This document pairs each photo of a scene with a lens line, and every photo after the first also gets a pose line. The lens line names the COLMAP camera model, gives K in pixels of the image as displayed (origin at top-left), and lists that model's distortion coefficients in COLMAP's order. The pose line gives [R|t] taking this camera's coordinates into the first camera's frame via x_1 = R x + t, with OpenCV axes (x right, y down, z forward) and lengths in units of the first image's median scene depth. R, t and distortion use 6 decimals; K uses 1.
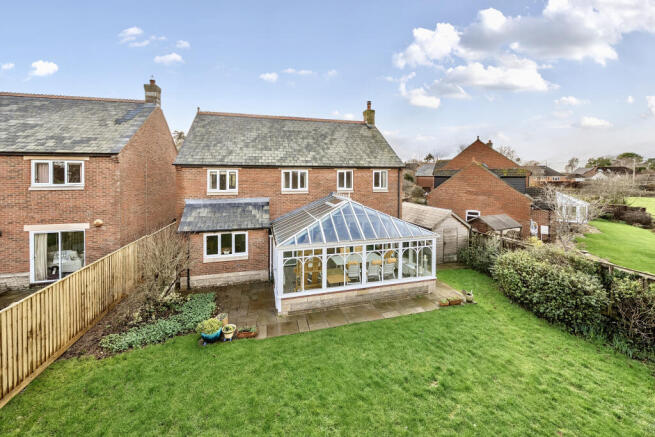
lens RADIAL K [[241.1, 0, 315.6], [0, 241.1, 192.7], [0, 0, 1]] dist [-0.006079, 0.000374]
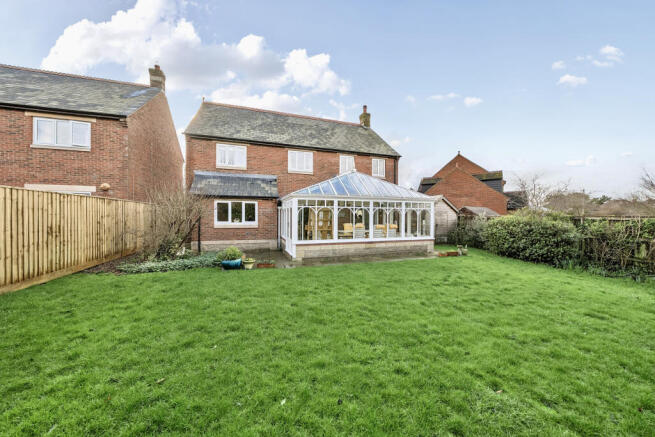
lens RADIAL K [[228.8, 0, 319.4], [0, 228.8, 236.5], [0, 0, 1]] dist [-0.005730, 0.000257]
pose [[0.997327, -0.003150, 0.072995, -0.094171], [0.003526, 0.999981, -0.005026, 0.341482], [-0.072978, 0.005270, 0.997320, 0.000341]]
